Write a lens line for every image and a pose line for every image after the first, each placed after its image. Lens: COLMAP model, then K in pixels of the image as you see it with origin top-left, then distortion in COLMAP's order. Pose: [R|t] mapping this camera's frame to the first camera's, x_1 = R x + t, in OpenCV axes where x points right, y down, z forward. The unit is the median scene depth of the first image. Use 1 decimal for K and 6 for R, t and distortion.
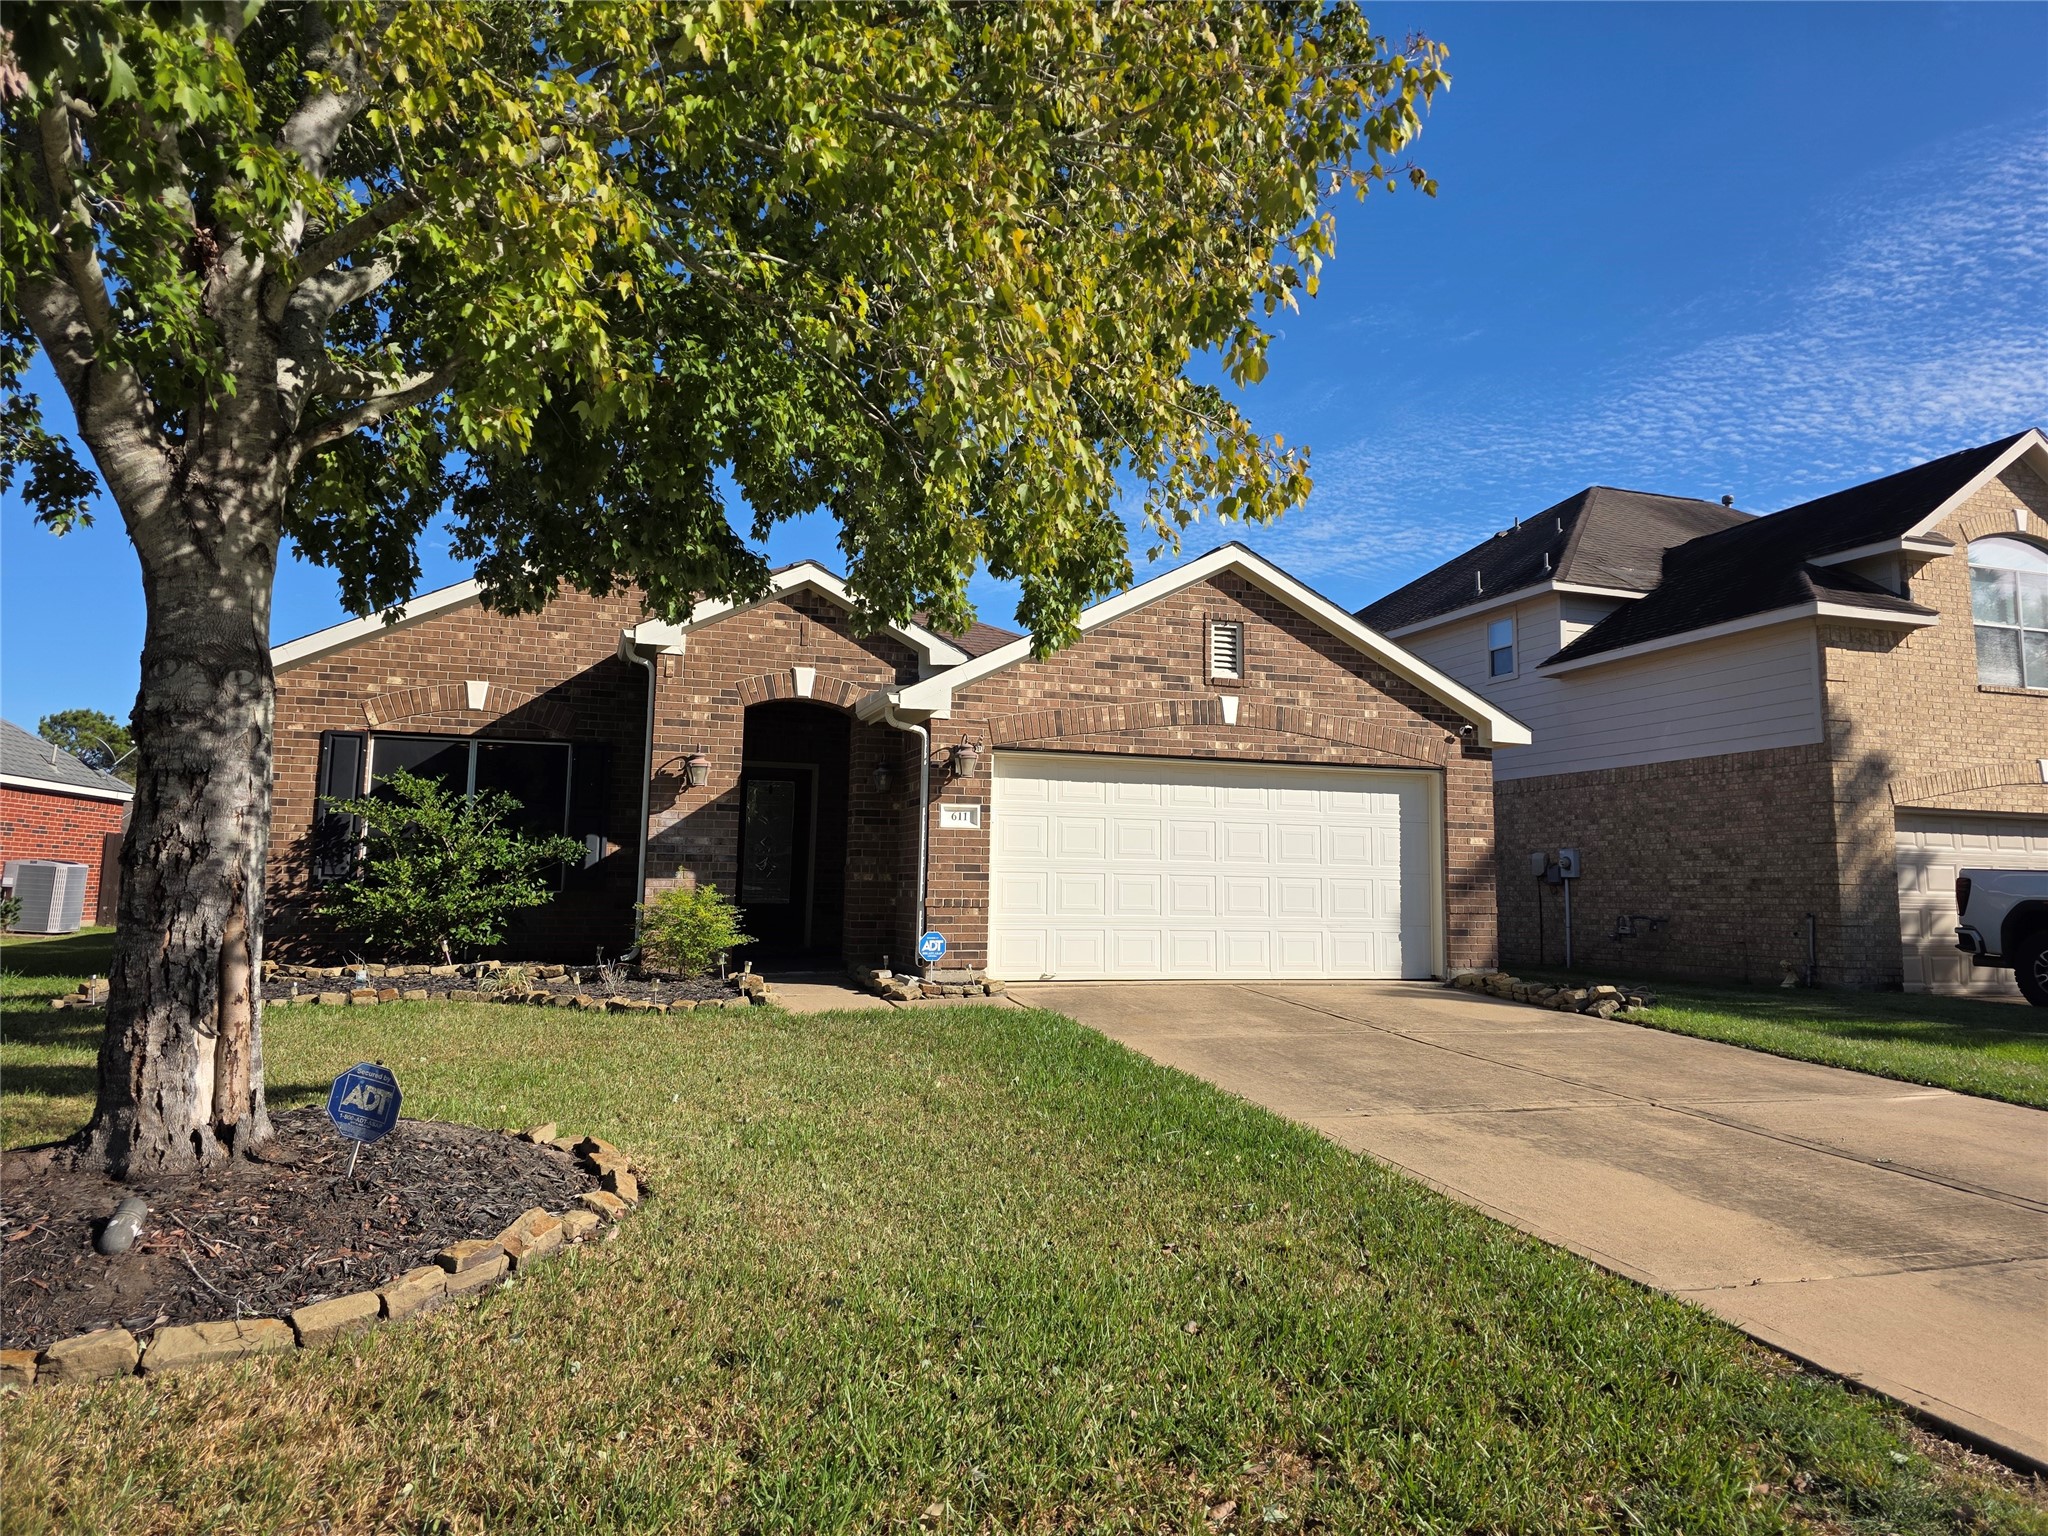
lens RADIAL K [[1385.4, 0, 1034.3], [0, 1385.4, 715.0], [0, 0, 1]] dist [0.056520, -0.058710]
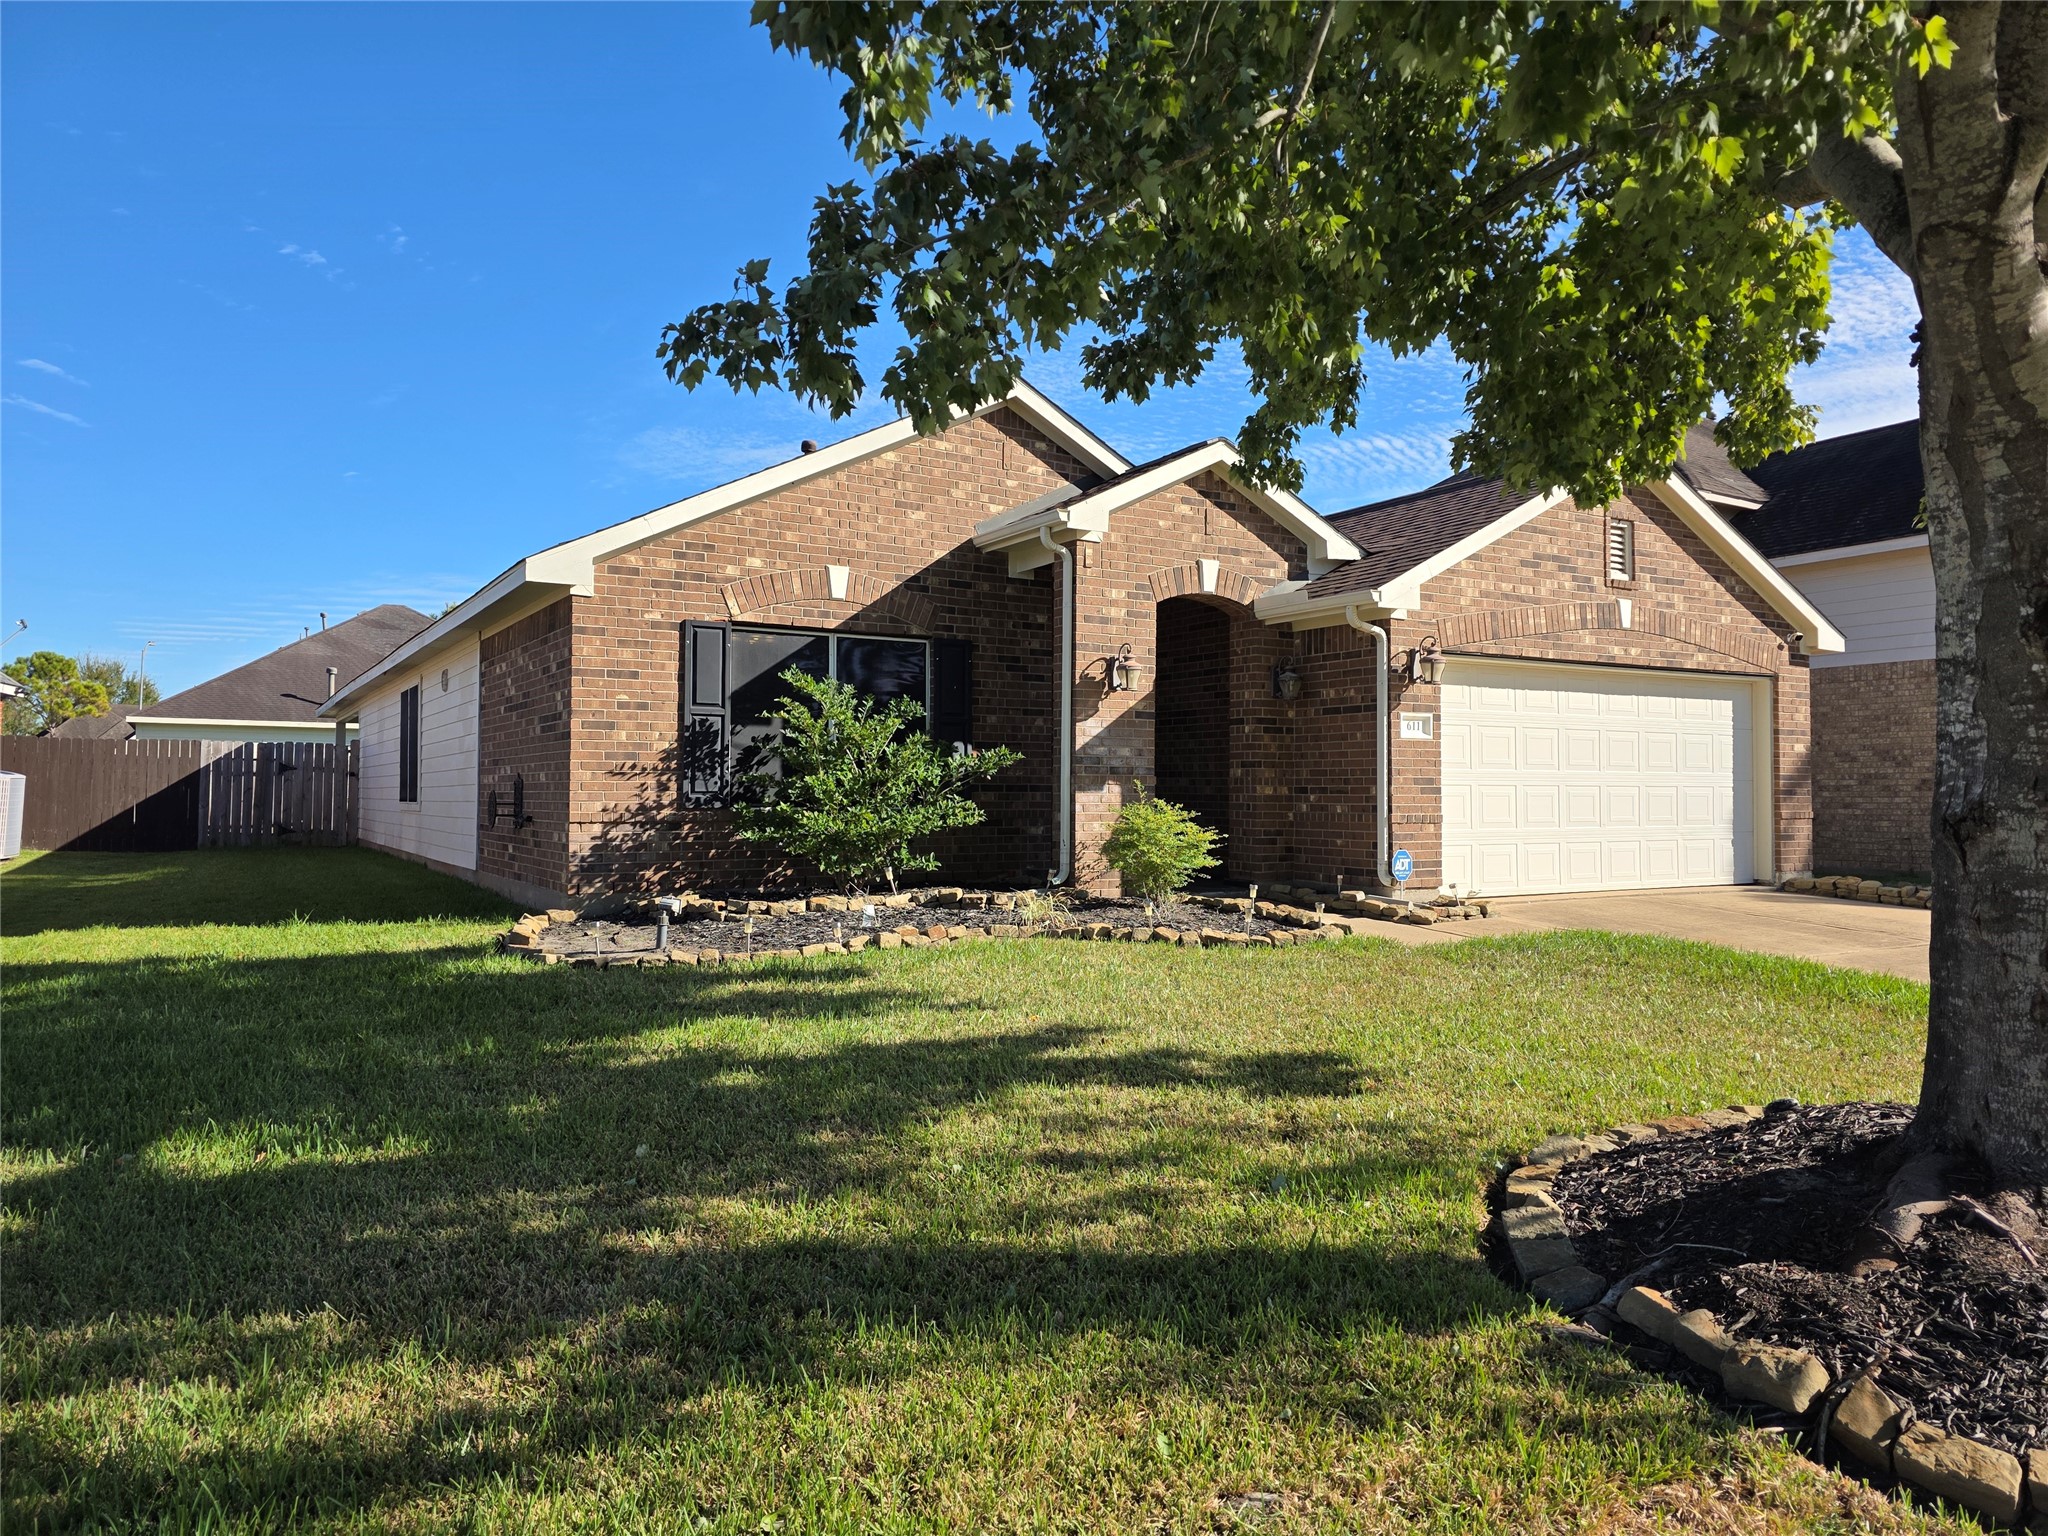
lens RADIAL K [[1385.4, 0, 1022.1], [0, 1385.4, 763.5], [0, 0, 1]] dist [0.056520, -0.058710]
pose [[0.978479, -0.004773, 0.206292, -0.478213], [-0.018375, 0.993745, 0.110148, 0.000514], [-0.205527, -0.111568, 0.972271, 0.138543]]
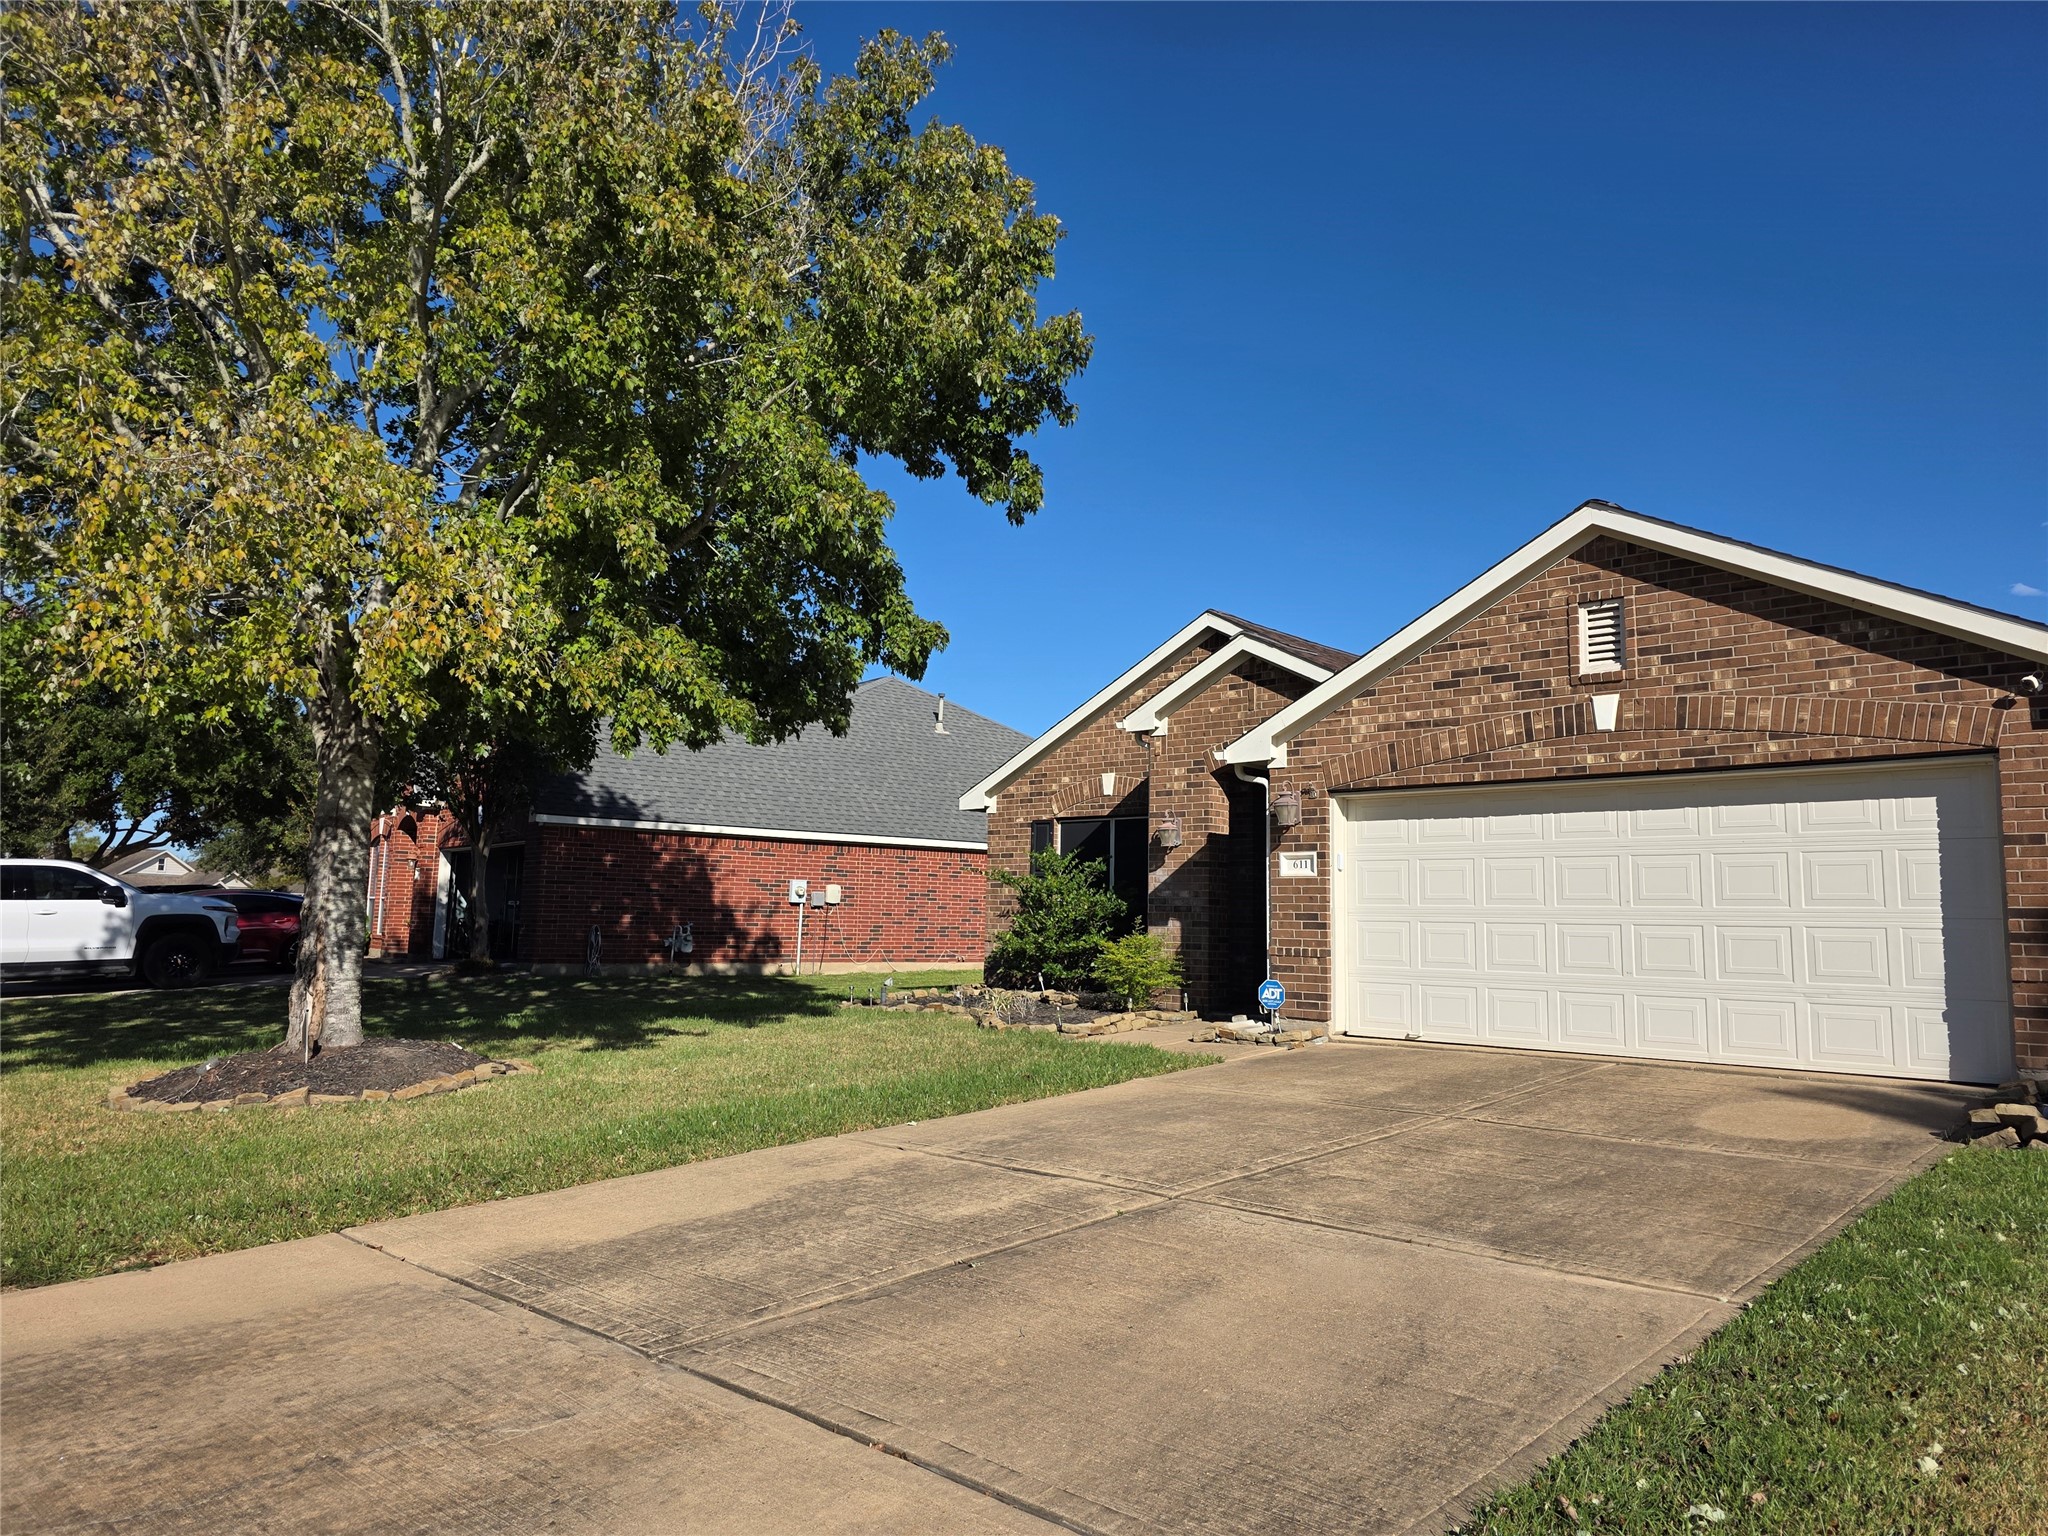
lens RADIAL K [[1385.4, 0, 1044.1], [0, 1385.4, 756.3], [0, 0, 1]] dist [0.056520, -0.058710]
pose [[0.479664, -0.112163, -0.870254, 0.691419], [0.100421, 0.992297, -0.072543, 0.047700], [0.871687, -0.052596, 0.487233, 0.344936]]
